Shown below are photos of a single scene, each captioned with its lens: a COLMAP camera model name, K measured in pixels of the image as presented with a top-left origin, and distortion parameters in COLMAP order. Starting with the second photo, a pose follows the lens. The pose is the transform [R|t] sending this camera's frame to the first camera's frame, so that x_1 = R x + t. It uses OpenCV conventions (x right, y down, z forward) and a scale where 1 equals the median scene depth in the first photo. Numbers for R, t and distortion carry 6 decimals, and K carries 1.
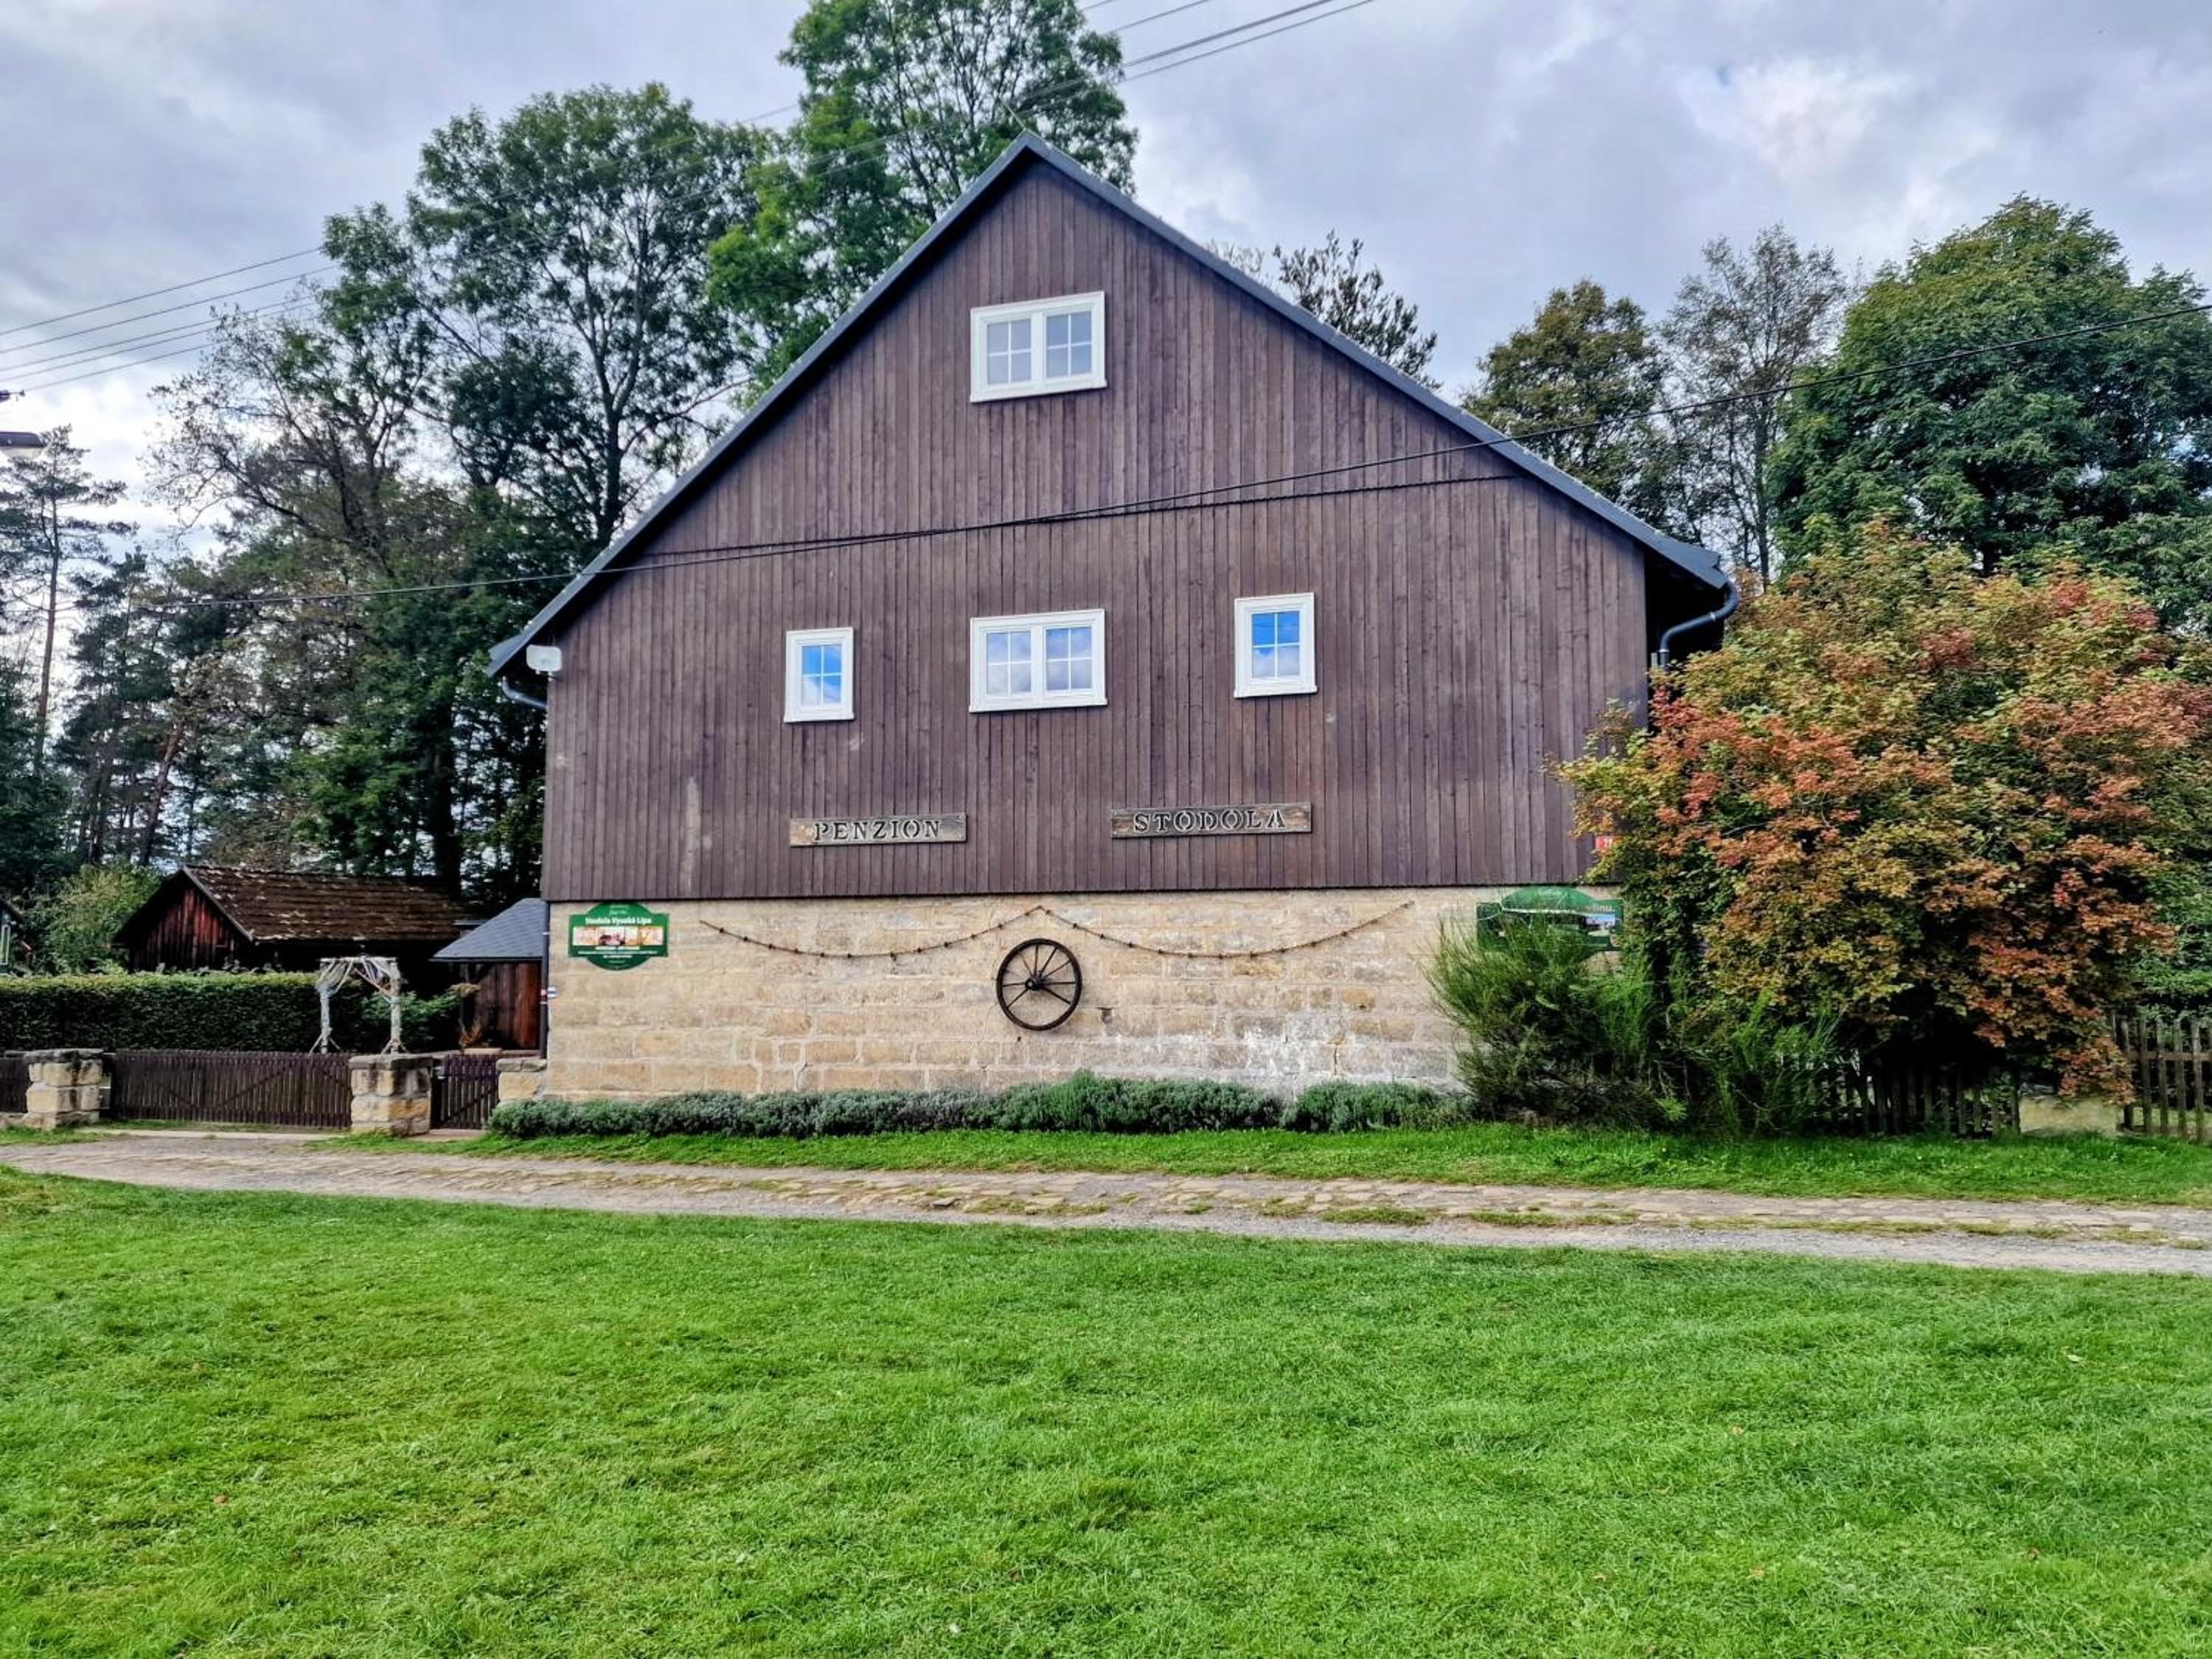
lens RADIAL K [[1752.9, 0, 1106.0], [0, 1752.9, 829.5], [0, 0, 1]] dist [0.096098, -0.005805]
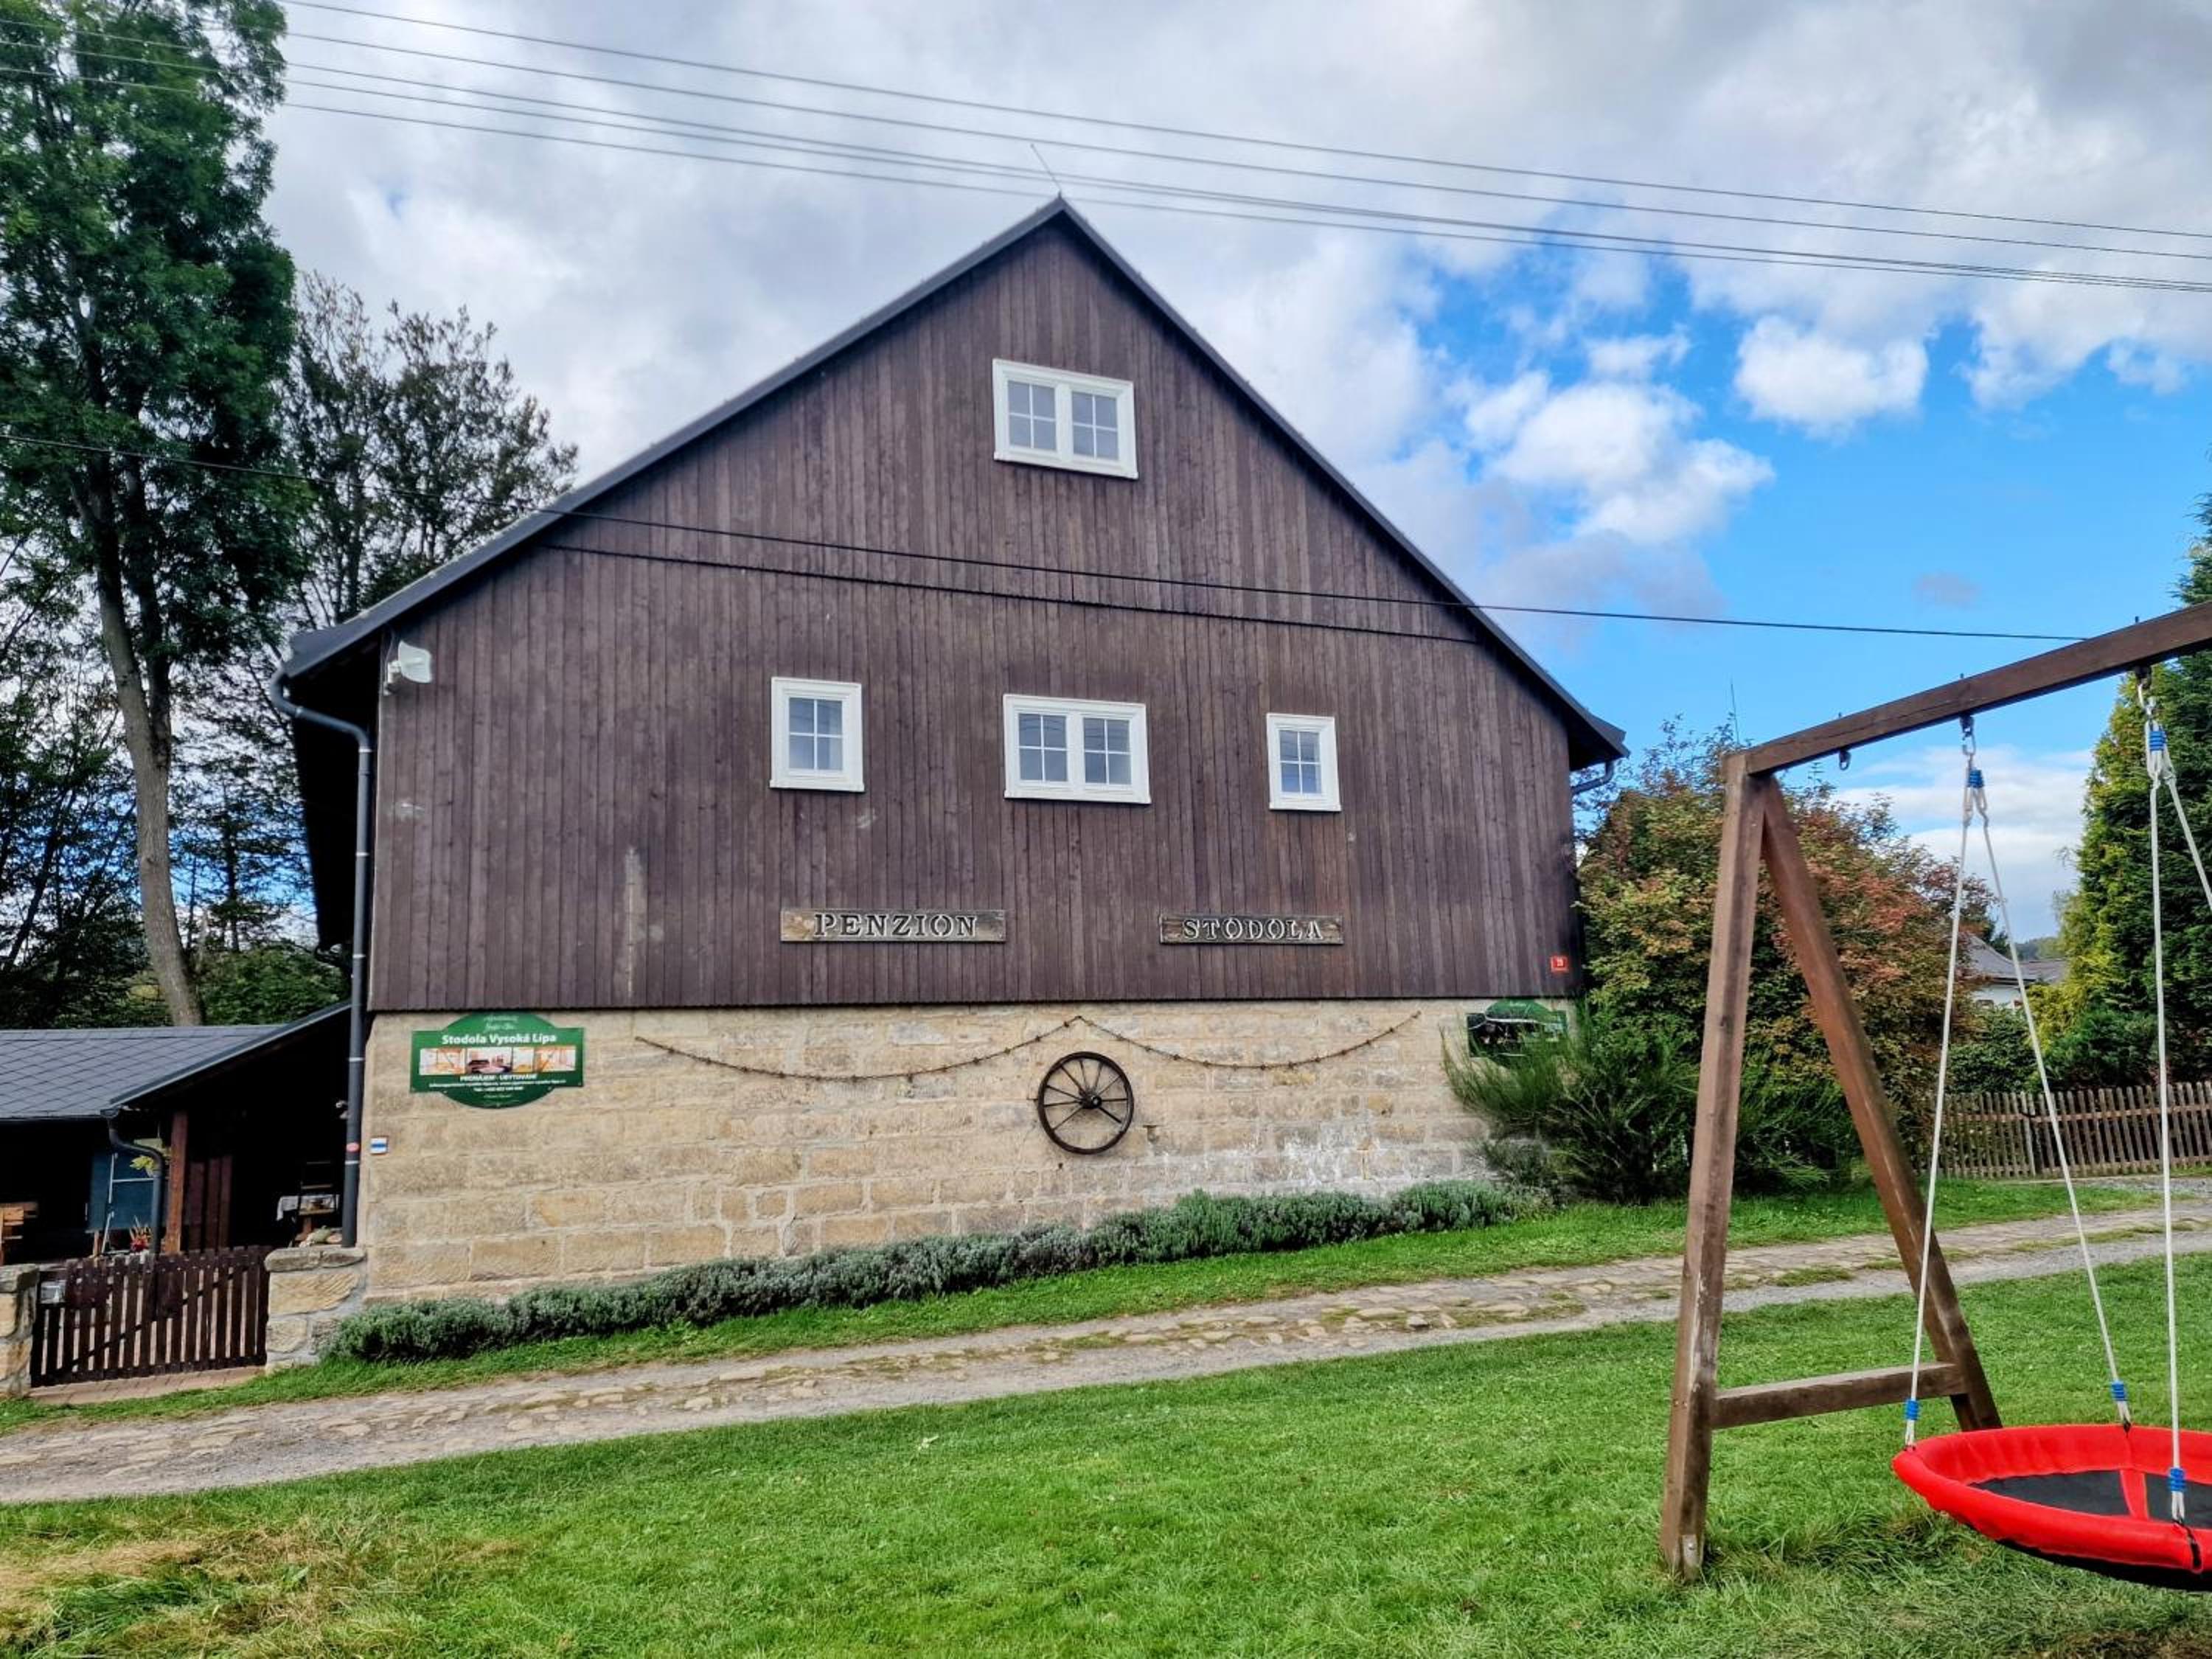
lens RADIAL K [[1752.9, 0, 1106.0], [0, 1752.9, 829.5], [0, 0, 1]] dist [0.096098, -0.005805]
pose [[0.695346, 0.084262, 0.713718, -0.683942], [-0.019482, 0.994948, -0.098484, 0.036482], [-0.718411, 0.054576, 0.693475, 0.349963]]
